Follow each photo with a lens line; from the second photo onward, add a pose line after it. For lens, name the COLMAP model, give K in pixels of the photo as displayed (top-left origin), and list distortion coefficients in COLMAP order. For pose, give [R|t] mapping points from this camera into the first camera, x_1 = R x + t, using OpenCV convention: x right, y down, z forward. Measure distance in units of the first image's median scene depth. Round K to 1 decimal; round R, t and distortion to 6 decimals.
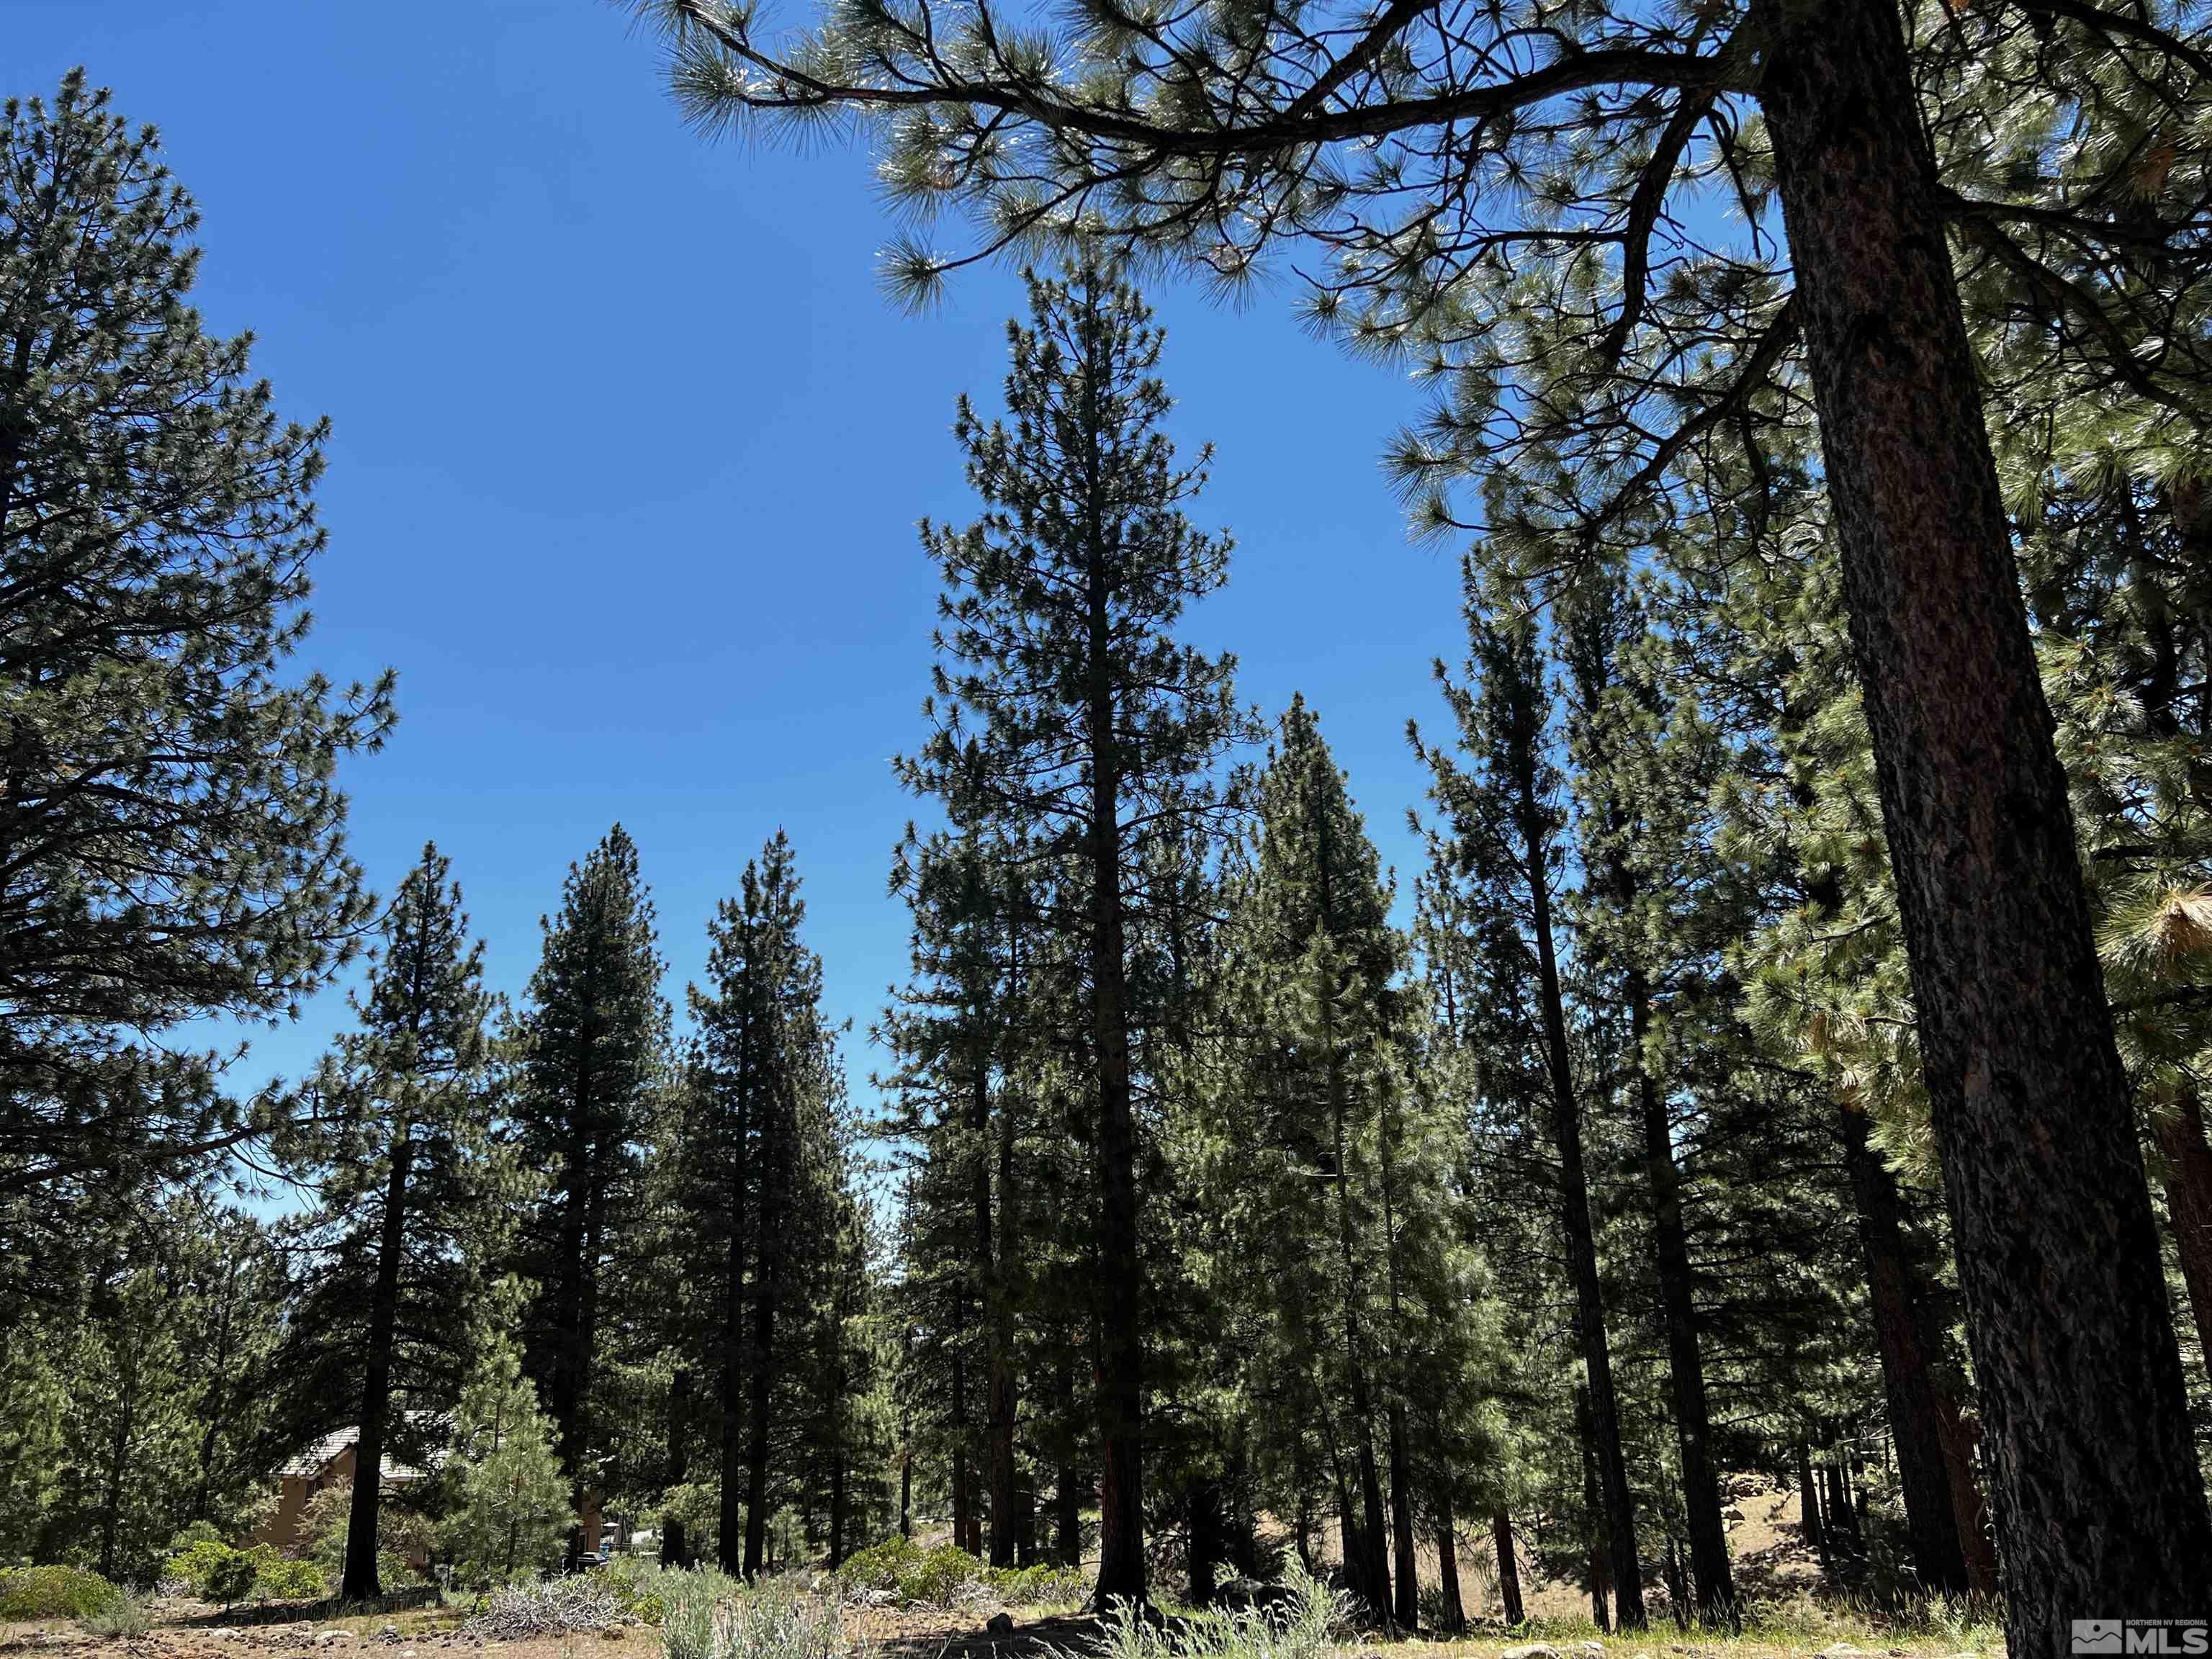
lens RADIAL K [[1646.8, 0, 1112.8], [0, 1646.8, 837.5], [0, 0, 1]] dist [0.064712, -0.077651]
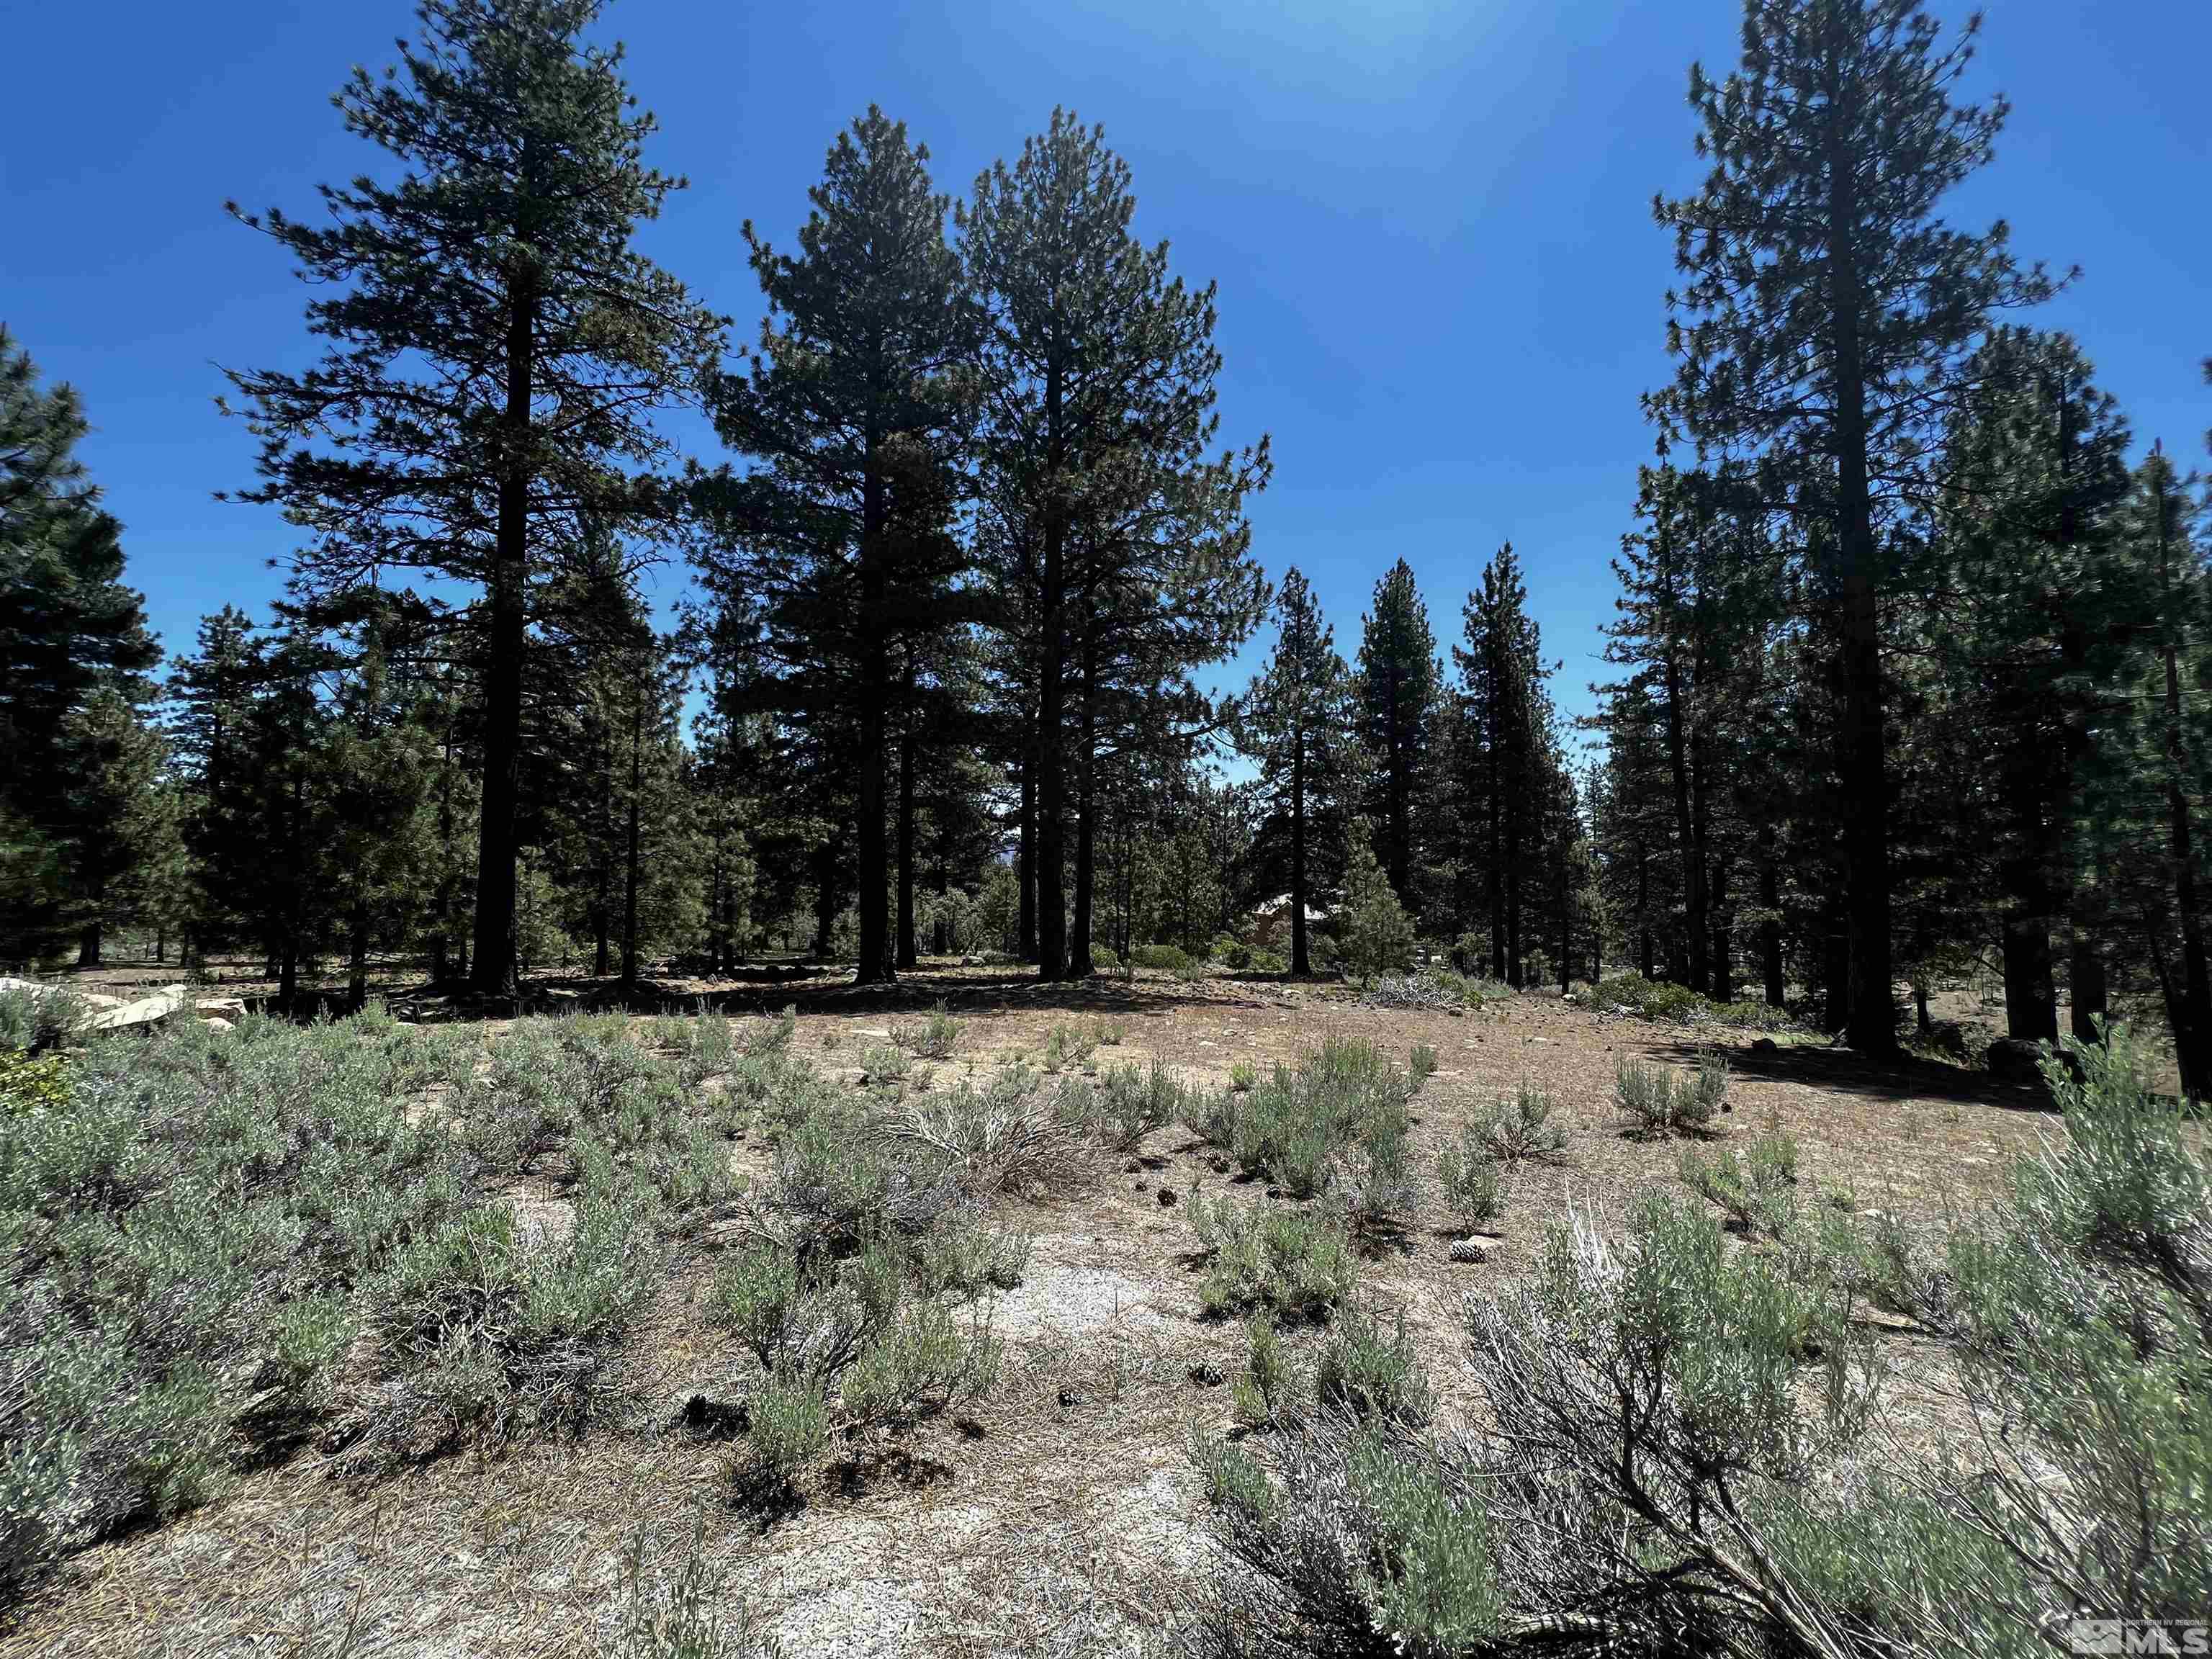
lens RADIAL K [[880.8, 0, 1098.0], [0, 880.8, 825.5], [0, 0, 1]] dist [-0.001443, 0.000436]
pose [[0.814078, 0.005147, -0.580733, -0.058209], [0.140174, 0.968655, 0.205082, 0.053385], [0.563586, -0.248356, 0.787839, 0.120318]]
